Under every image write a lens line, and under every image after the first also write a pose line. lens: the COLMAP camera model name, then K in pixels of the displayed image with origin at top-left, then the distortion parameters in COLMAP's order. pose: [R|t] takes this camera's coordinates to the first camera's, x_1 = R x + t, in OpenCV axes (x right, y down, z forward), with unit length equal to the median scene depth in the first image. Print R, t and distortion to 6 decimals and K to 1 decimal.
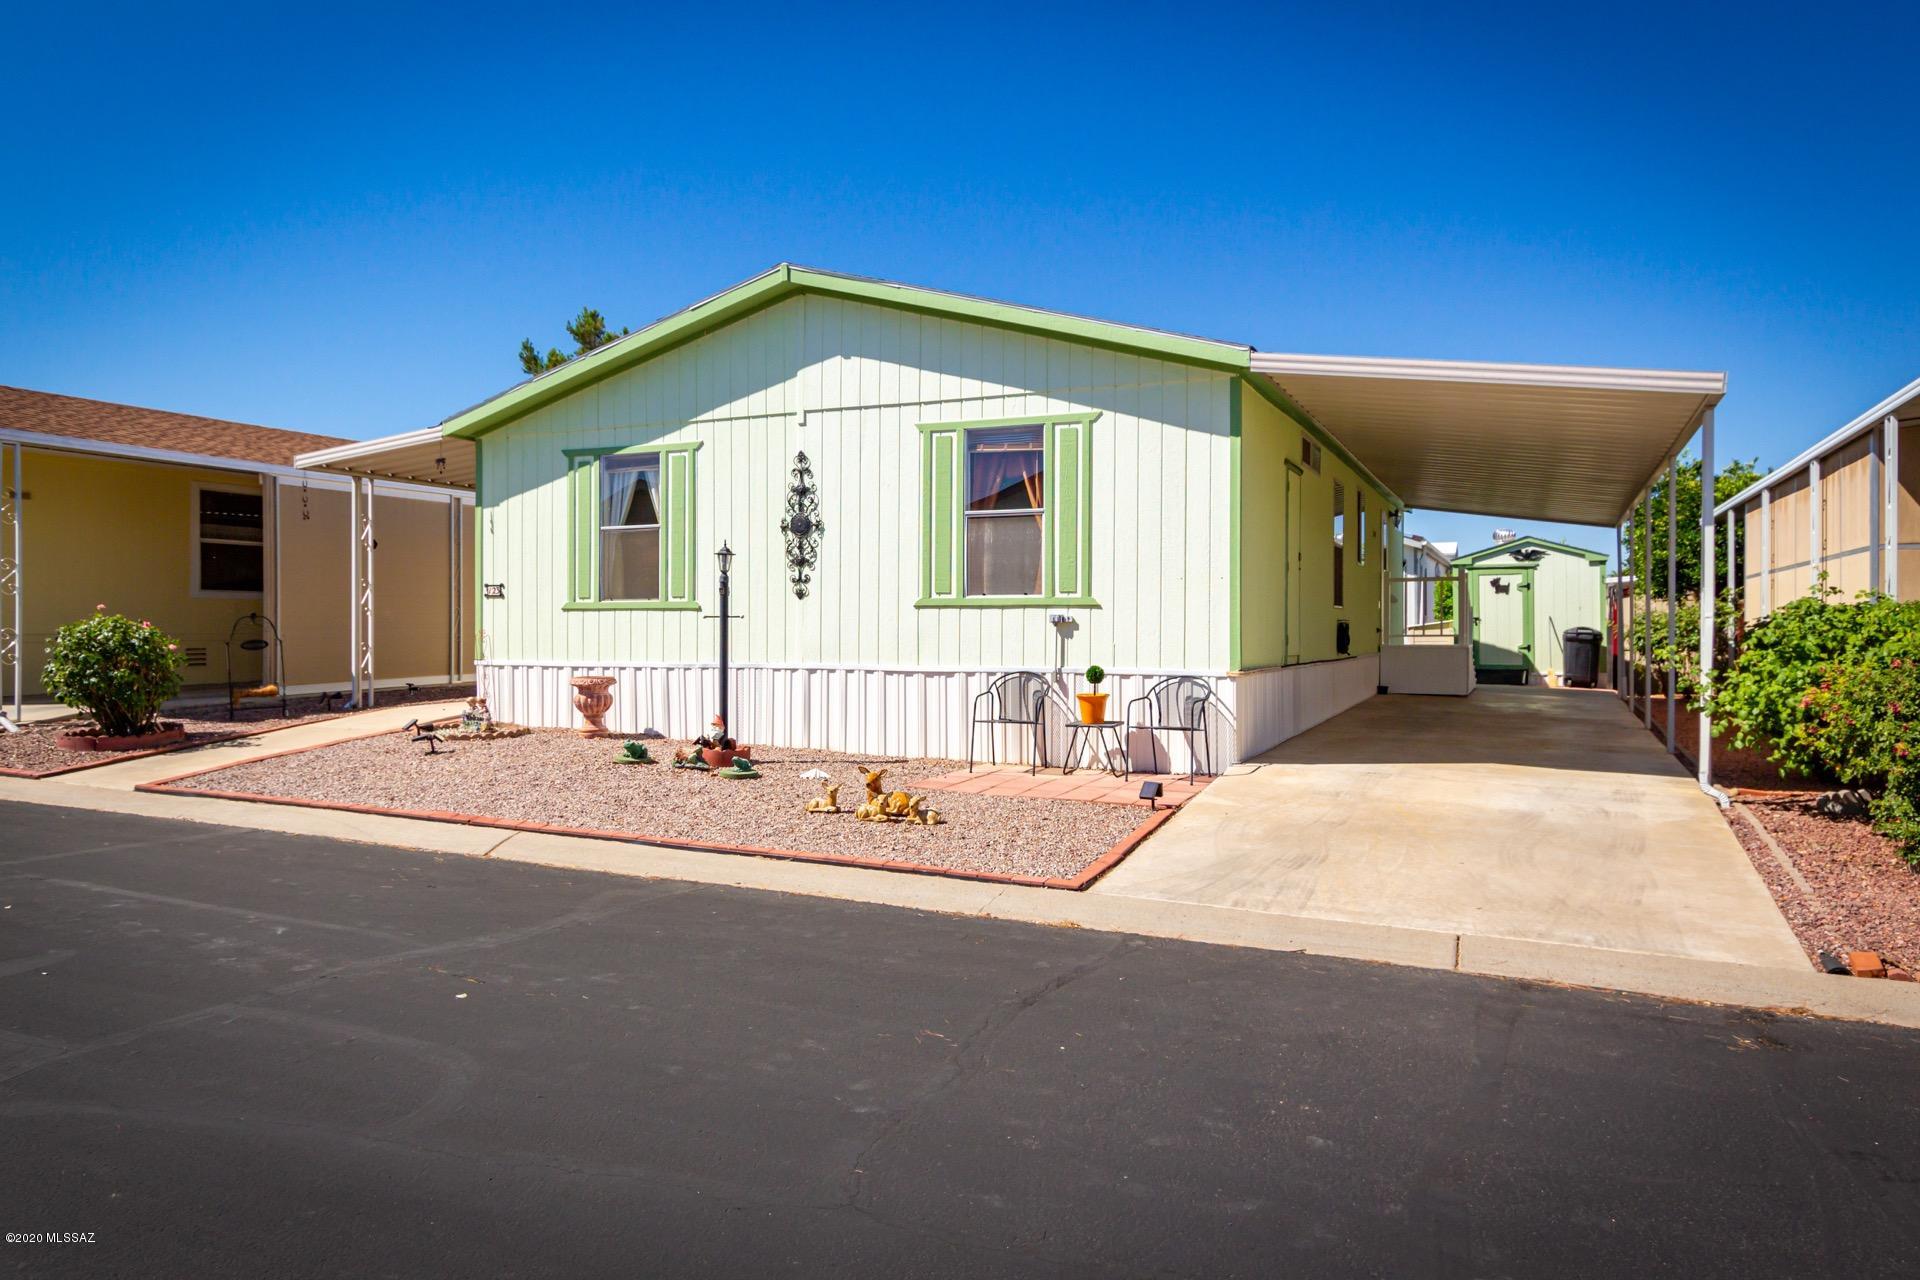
lens RADIAL K [[1209.5, 0, 947.4], [0, 1209.5, 630.6], [0, 0, 1]] dist [-0.005533, 0.001082]
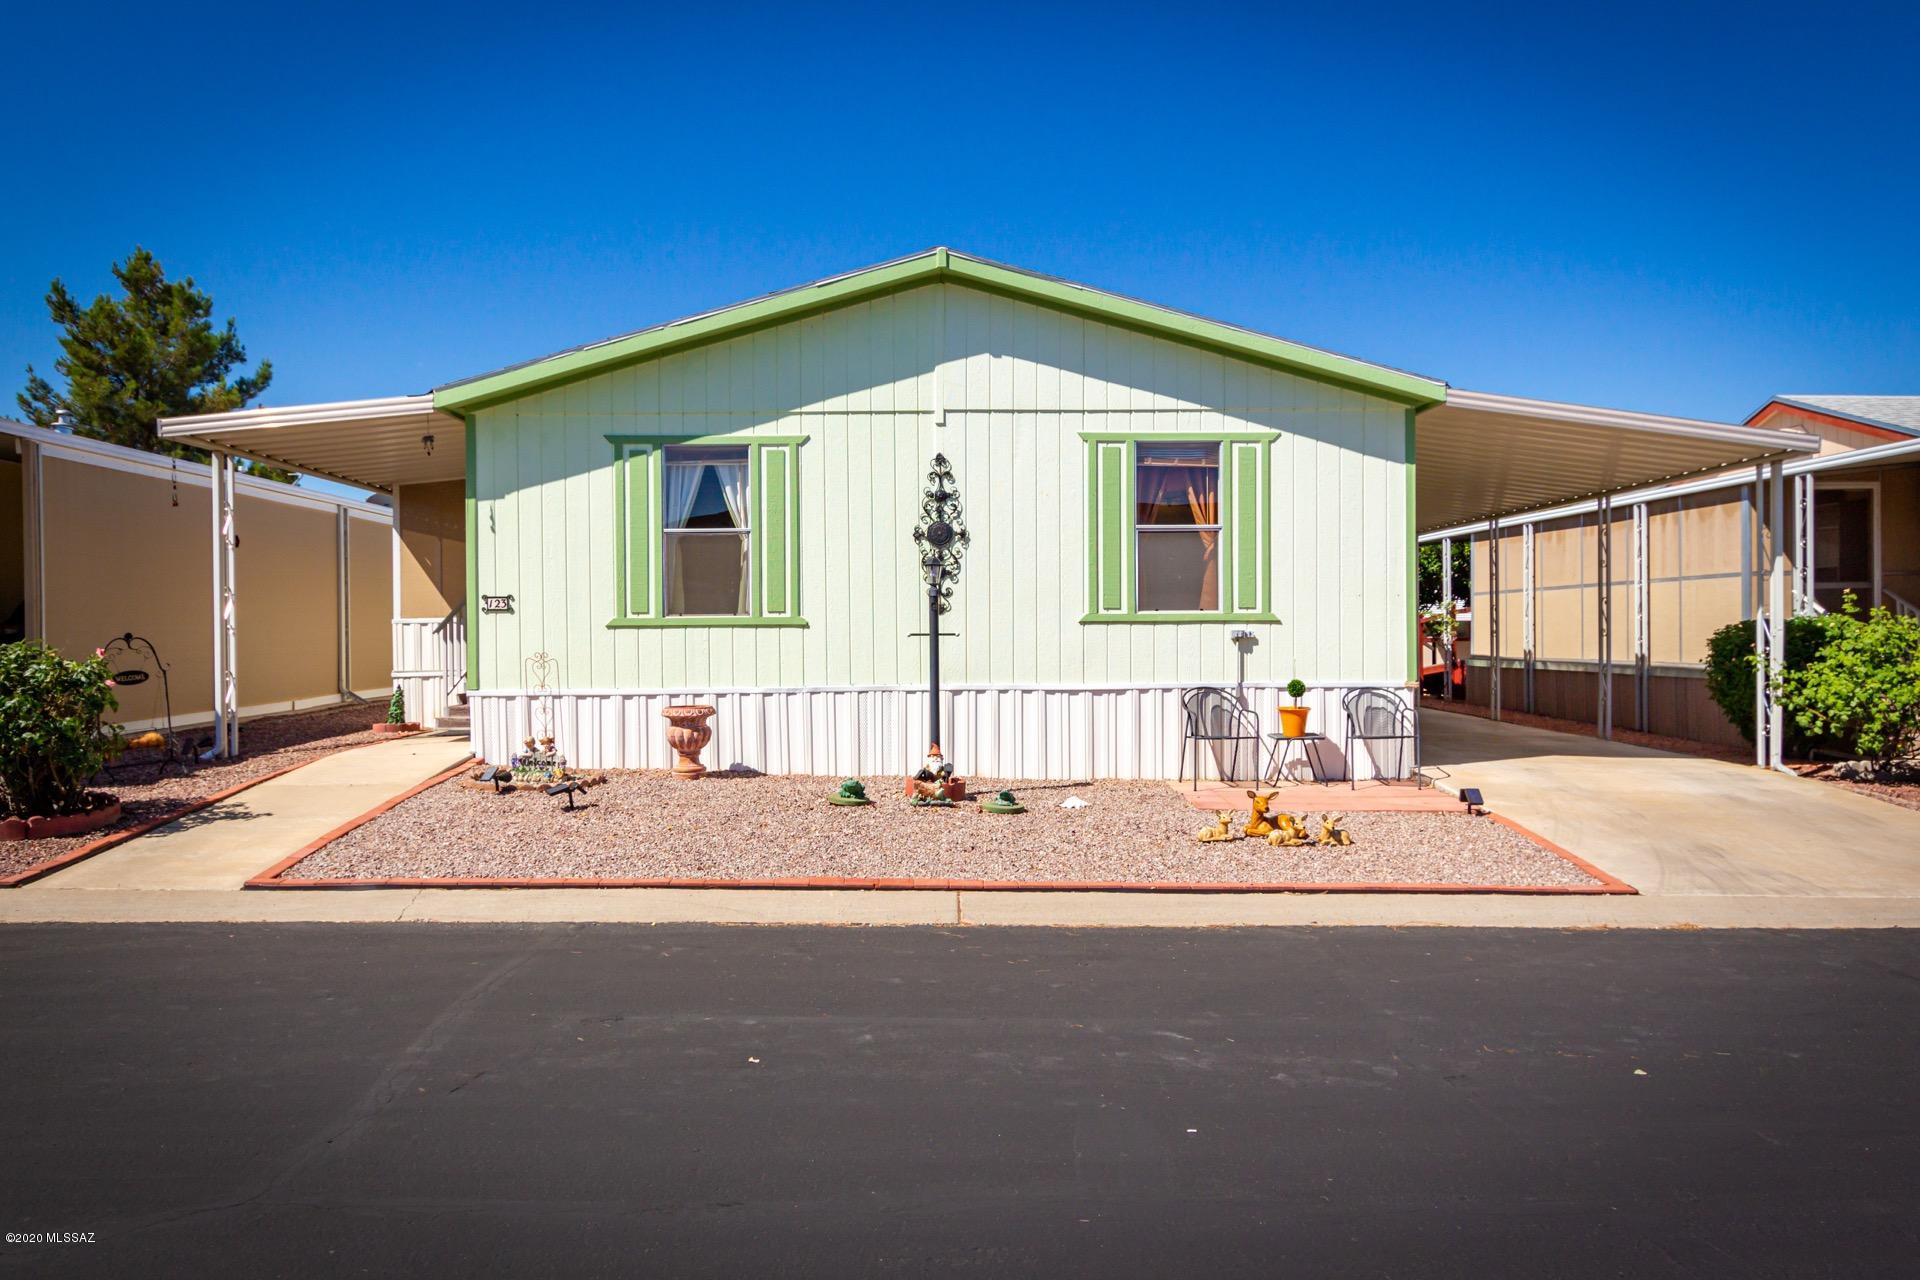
lens RADIAL K [[1209.5, 0, 951.8], [0, 1209.5, 641.8], [0, 0, 1]] dist [-0.005533, 0.001082]
pose [[0.911220, -0.010383, 0.411788, -0.509569], [0.009743, 0.999946, 0.003654, -0.008906], [-0.411804, 0.000682, 0.911272, 0.164635]]
